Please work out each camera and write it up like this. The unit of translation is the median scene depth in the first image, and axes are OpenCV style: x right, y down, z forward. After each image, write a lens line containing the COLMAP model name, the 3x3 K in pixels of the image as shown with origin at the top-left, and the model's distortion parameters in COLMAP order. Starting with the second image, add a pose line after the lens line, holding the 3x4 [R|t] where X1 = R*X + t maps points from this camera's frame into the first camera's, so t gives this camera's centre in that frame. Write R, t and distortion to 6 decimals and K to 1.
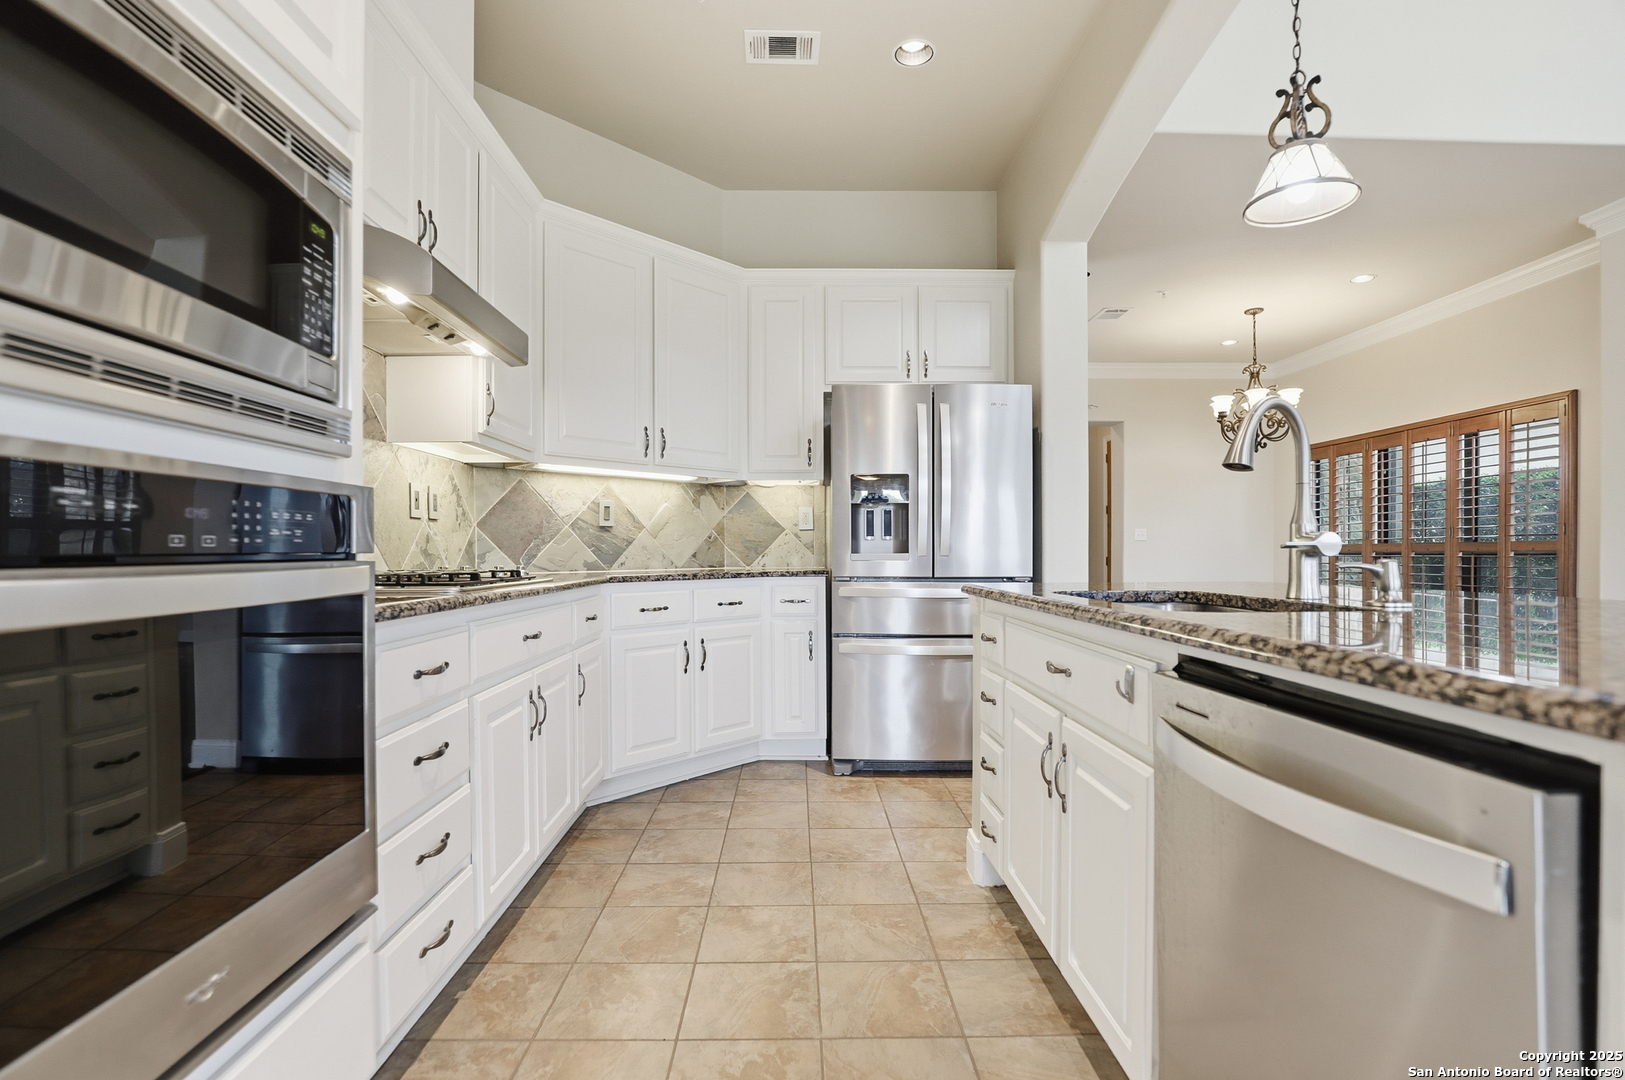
lens RADIAL K [[757.0, 0, 804.5], [0, 757.0, 553.3], [0, 0, 1]] dist [-0.032348, 0.005194]
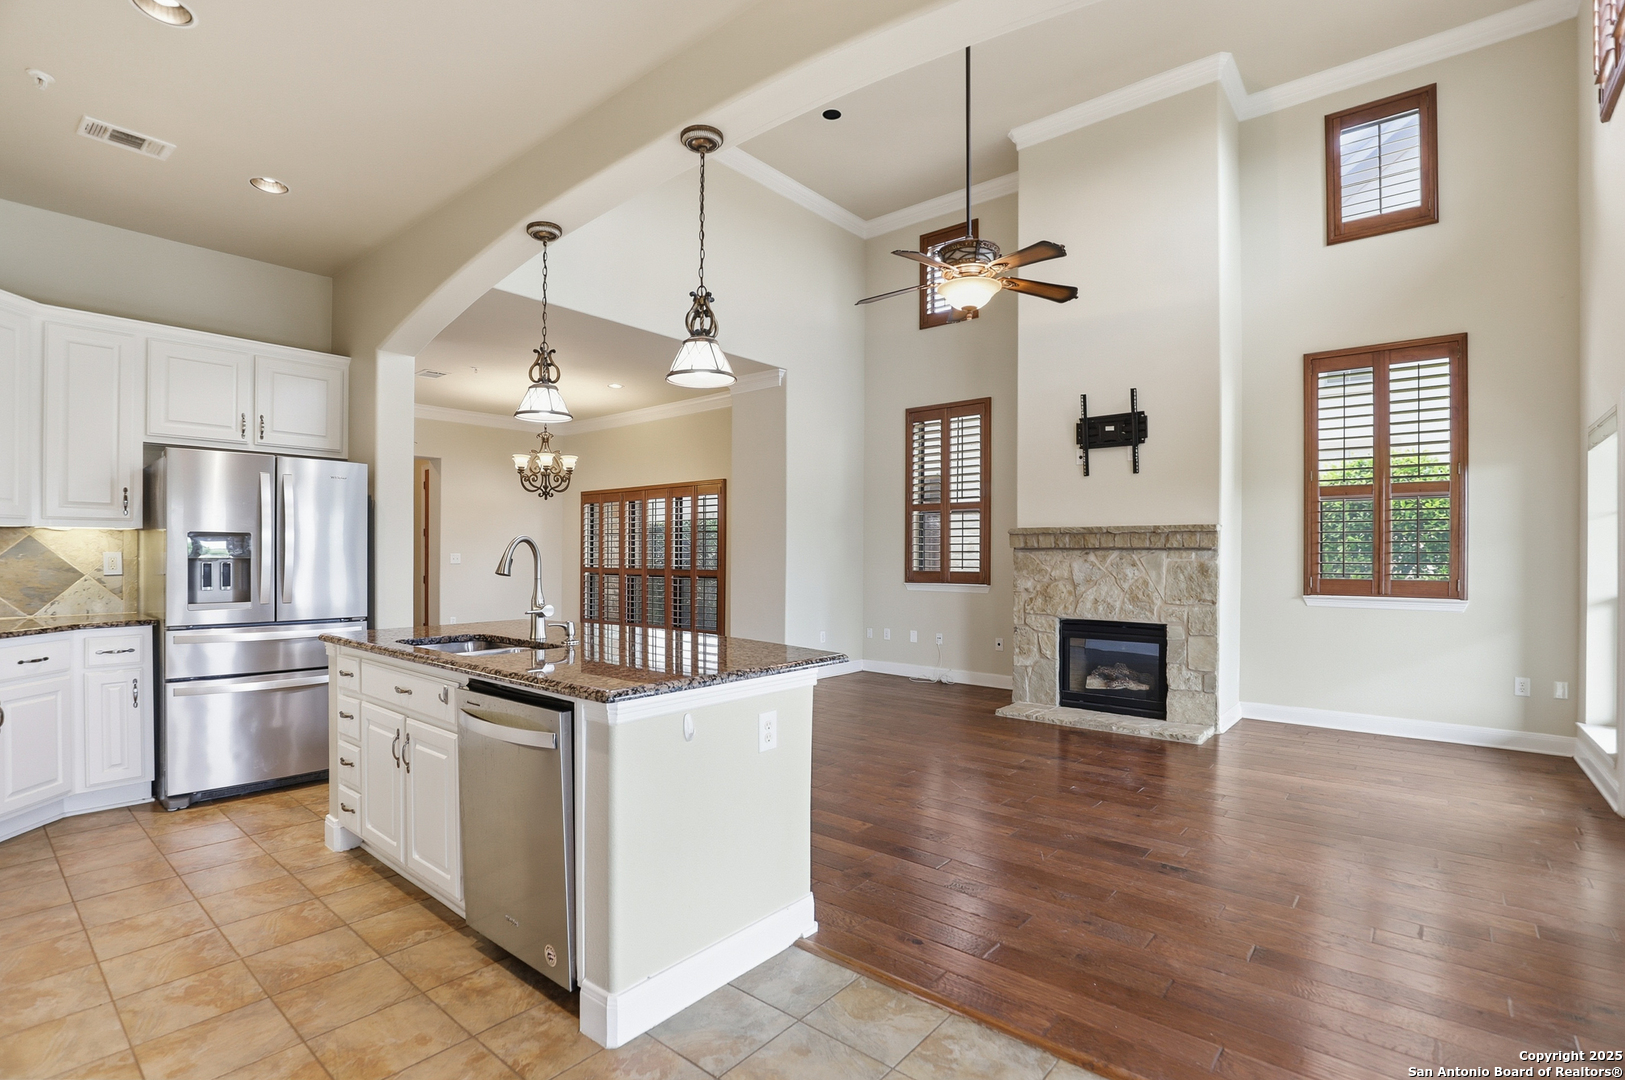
lens RADIAL K [[757.0, 0, 809.6], [0, 757.0, 559.8], [0, 0, 1]] dist [-0.032348, 0.005194]
pose [[0.653588, -0.000422, 0.756851, -0.174652], [-0.003882, 0.999985, 0.003909, -0.077101], [-0.756841, -0.005493, 0.653576, -0.404950]]
